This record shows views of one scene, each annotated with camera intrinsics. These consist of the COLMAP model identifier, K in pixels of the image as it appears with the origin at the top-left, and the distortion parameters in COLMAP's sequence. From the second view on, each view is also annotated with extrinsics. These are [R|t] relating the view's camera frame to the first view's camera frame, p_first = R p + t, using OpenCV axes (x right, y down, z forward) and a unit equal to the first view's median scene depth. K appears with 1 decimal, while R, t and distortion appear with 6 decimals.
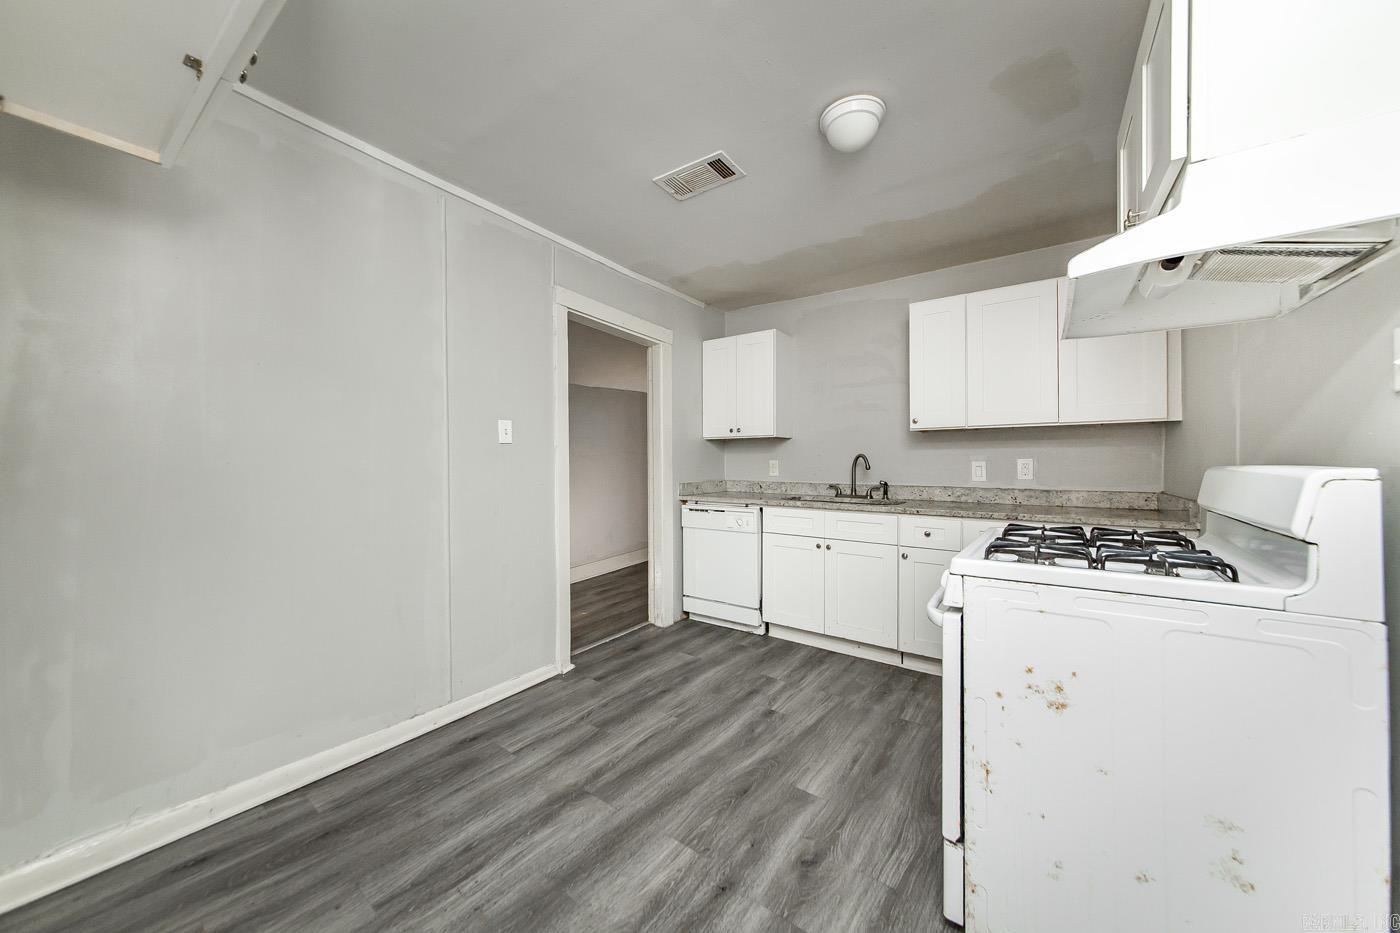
lens RADIAL K [[499.8, 0, 705.0], [0, 499.8, 461.4], [0, 0, 1]] dist [-0.002242, 0.000717]
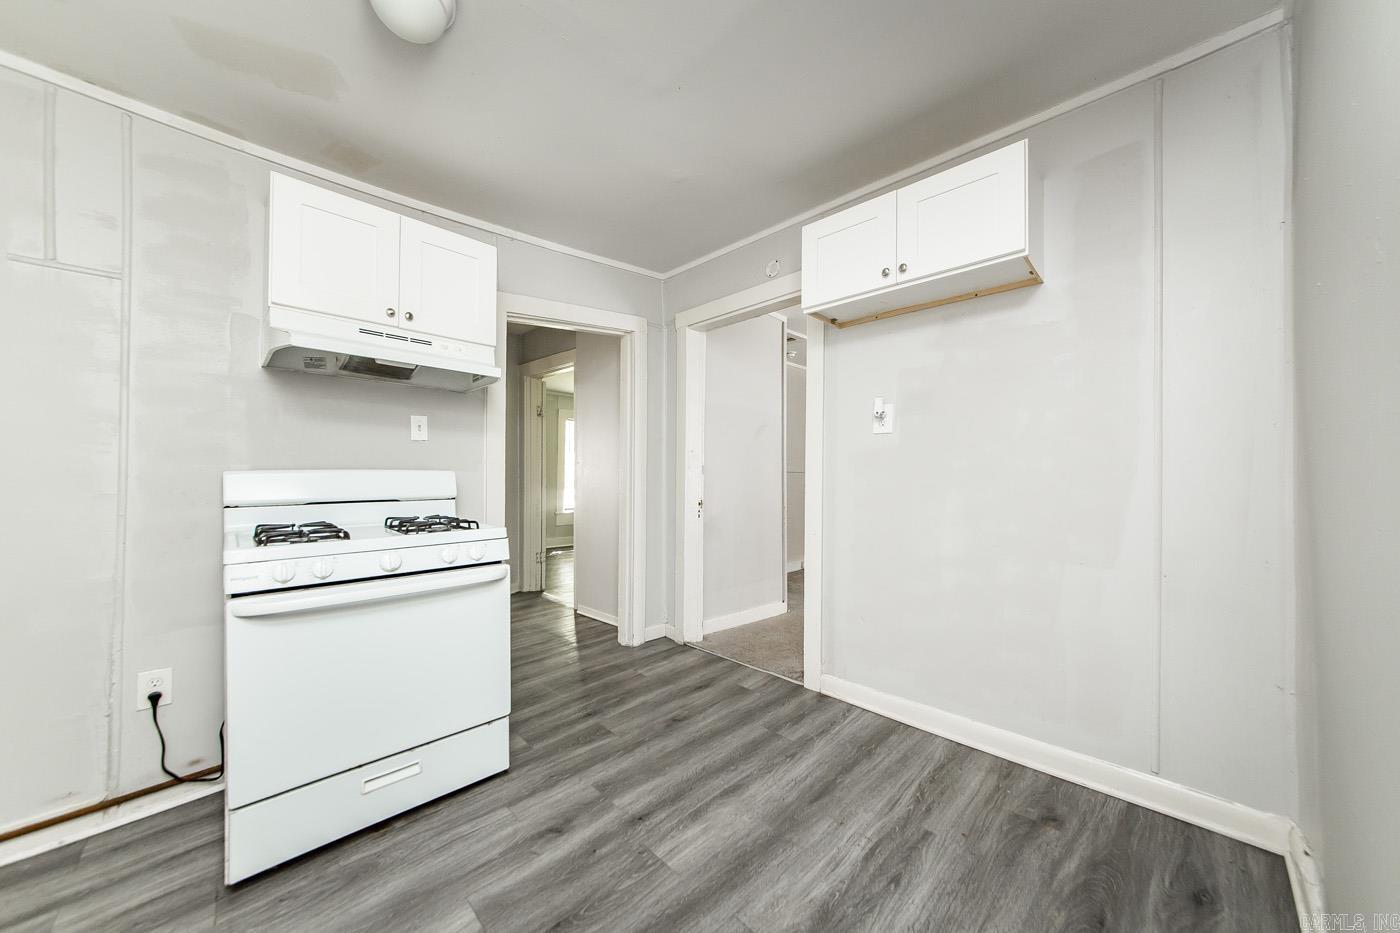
lens RADIAL K [[499.8, 0, 713.3], [0, 499.8, 472.9], [0, 0, 1]] dist [-0.002242, 0.000717]
pose [[-0.989633, 0.010284, 0.143251, -0.159297], [0.009338, 0.999930, -0.007274, 0.020646], [-0.143316, -0.005861, -0.989660, 1.090178]]
